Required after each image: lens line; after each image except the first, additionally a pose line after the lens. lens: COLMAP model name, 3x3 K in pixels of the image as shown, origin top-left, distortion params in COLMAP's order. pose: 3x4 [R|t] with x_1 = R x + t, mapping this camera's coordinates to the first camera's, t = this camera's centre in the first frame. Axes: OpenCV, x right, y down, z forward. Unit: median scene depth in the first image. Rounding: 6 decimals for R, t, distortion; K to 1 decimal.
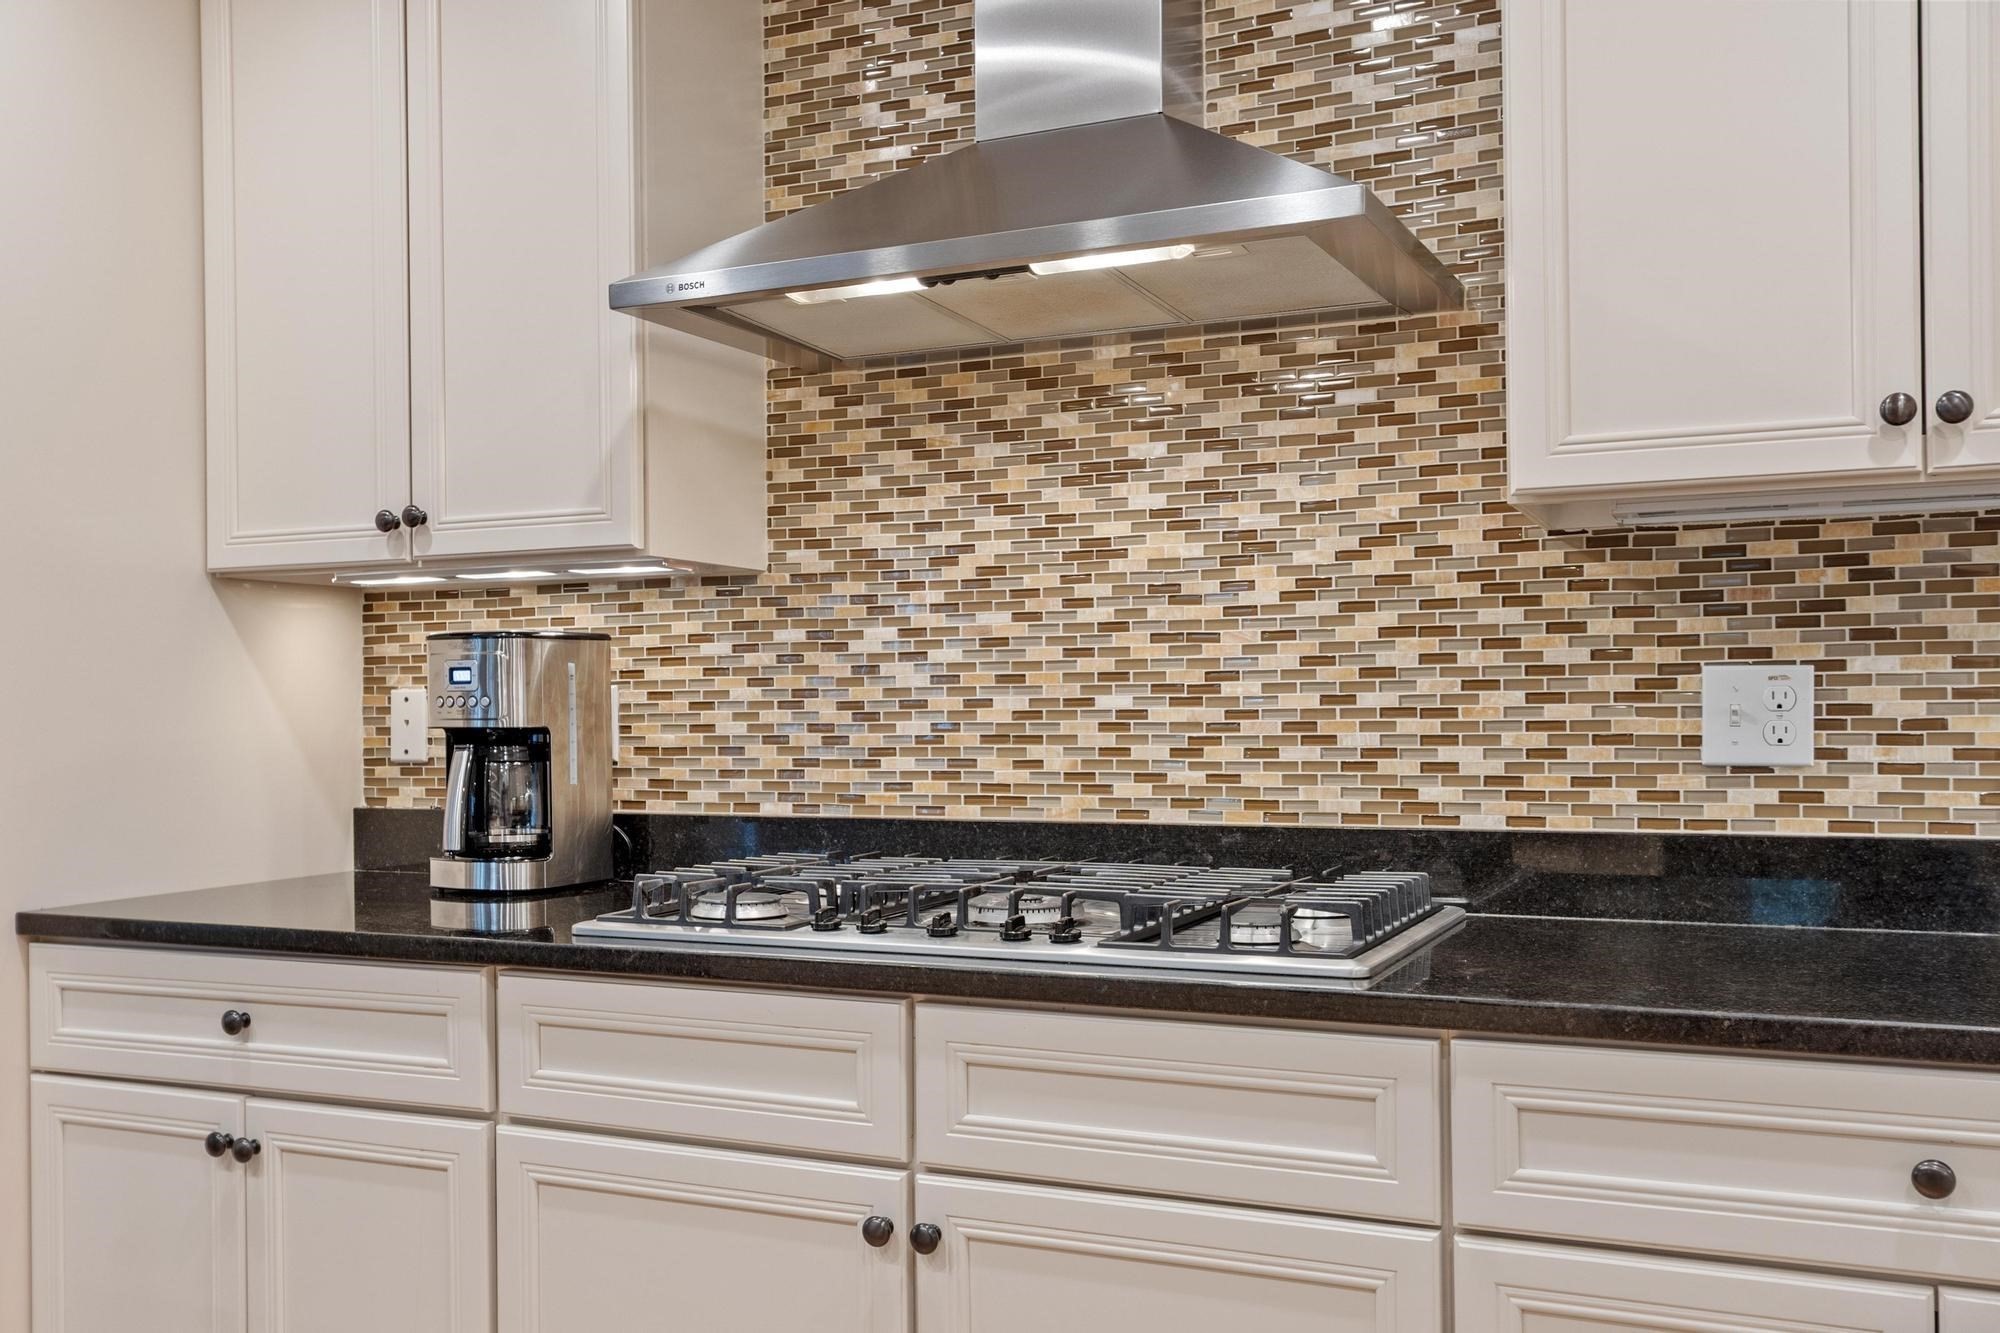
lens RADIAL K [[1760.9, 0, 994.0], [0, 1760.9, 711.2], [0, 0, 1]] dist [0.013440, 0.003599]
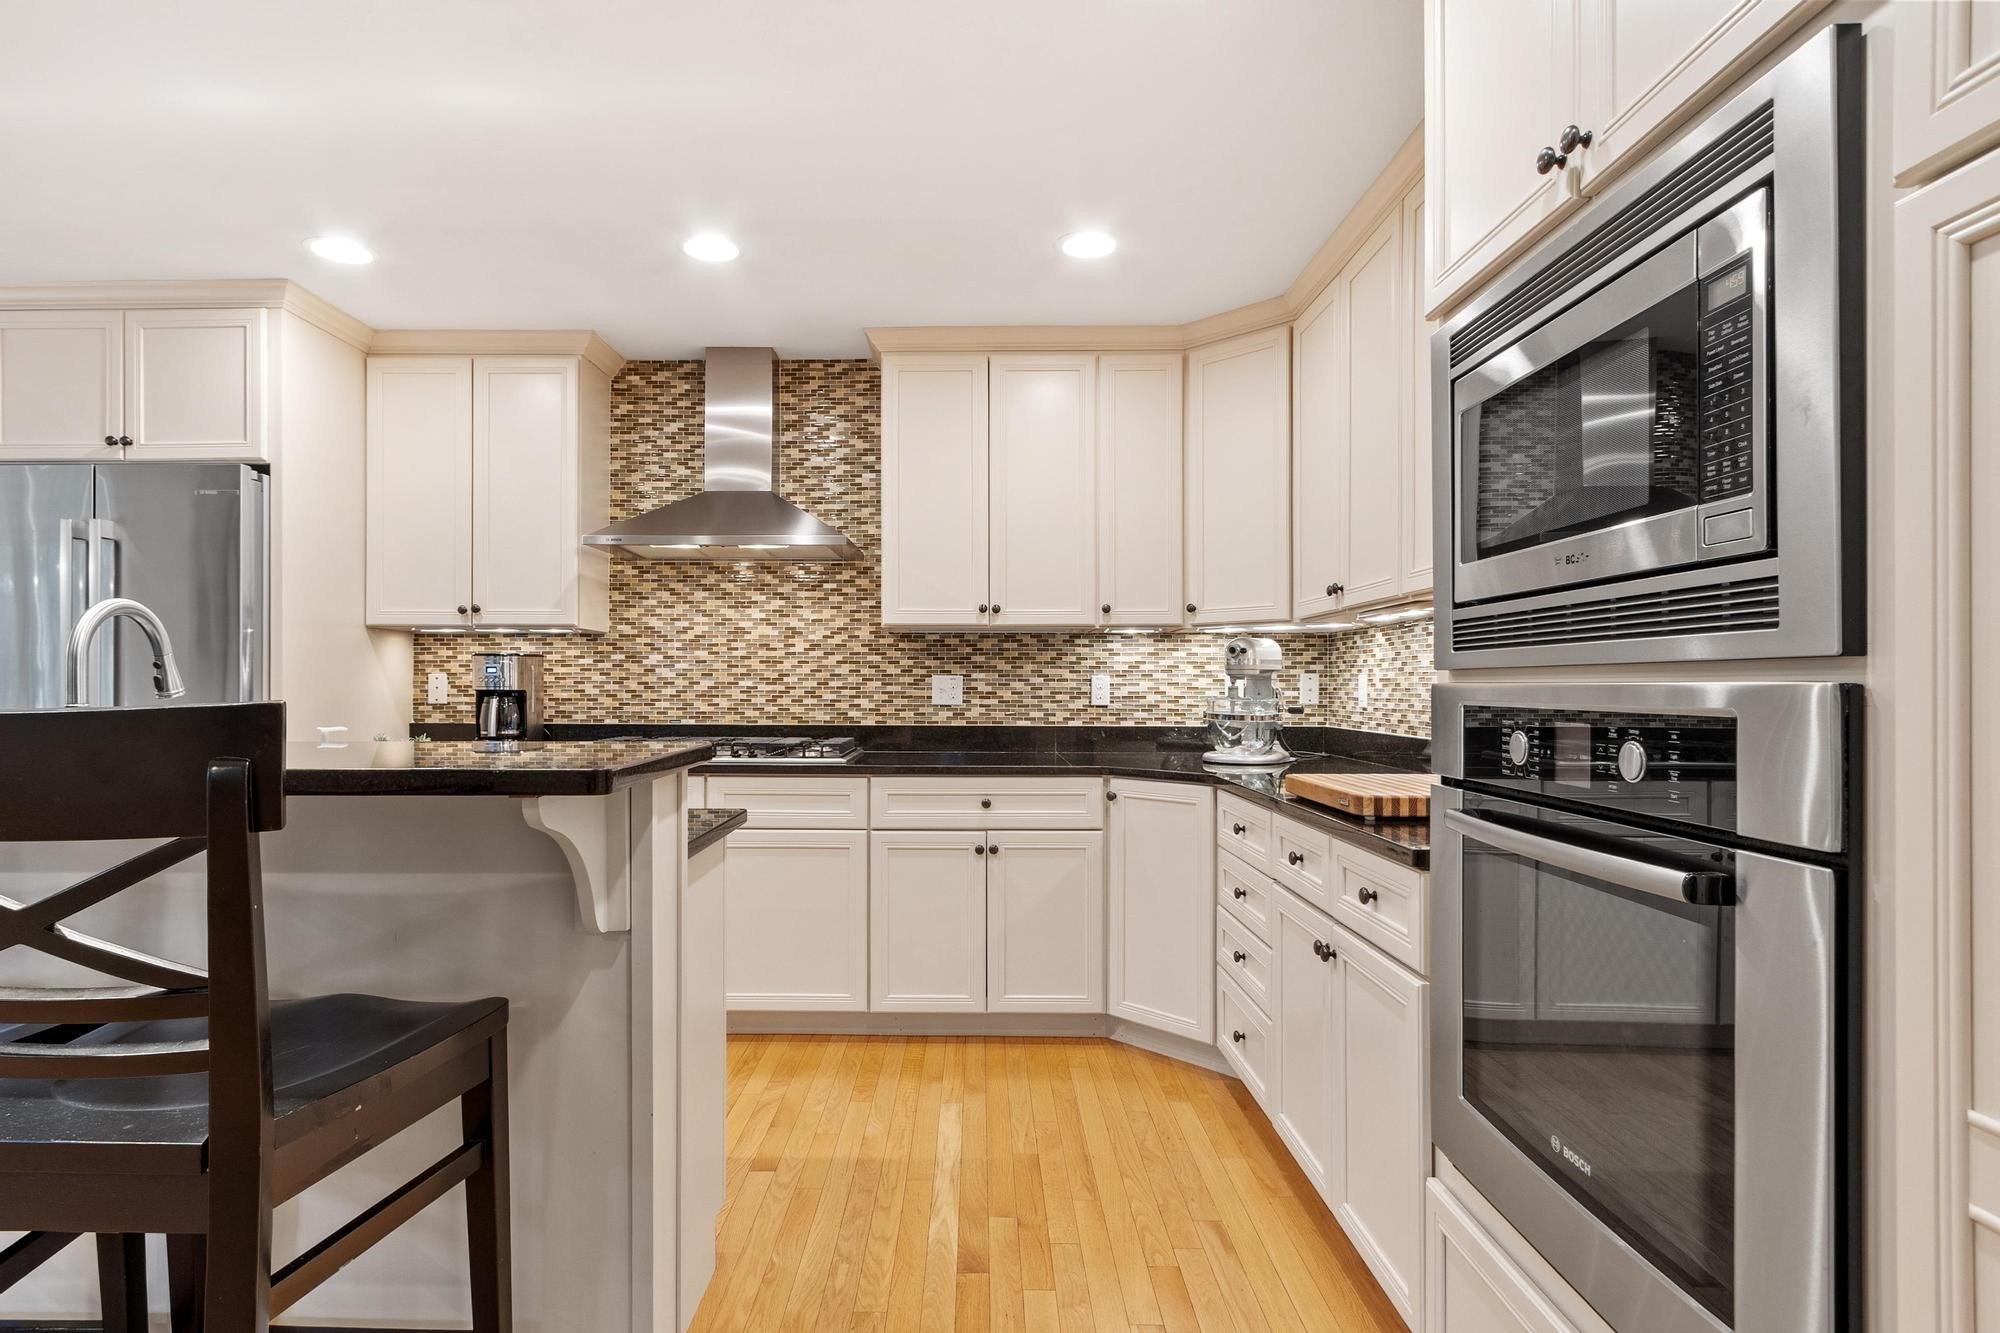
lens RADIAL K [[1004.6, 0, 993.3], [0, 1004.6, 685.9], [0, 0, 1]] dist [-0.000200, -0.000007]
pose [[0.896057, 0.012015, 0.443776, -0.305682], [-0.011276, 0.999927, -0.004303, 0.001433], [-0.443795, -0.001148, 0.896128, -0.680653]]
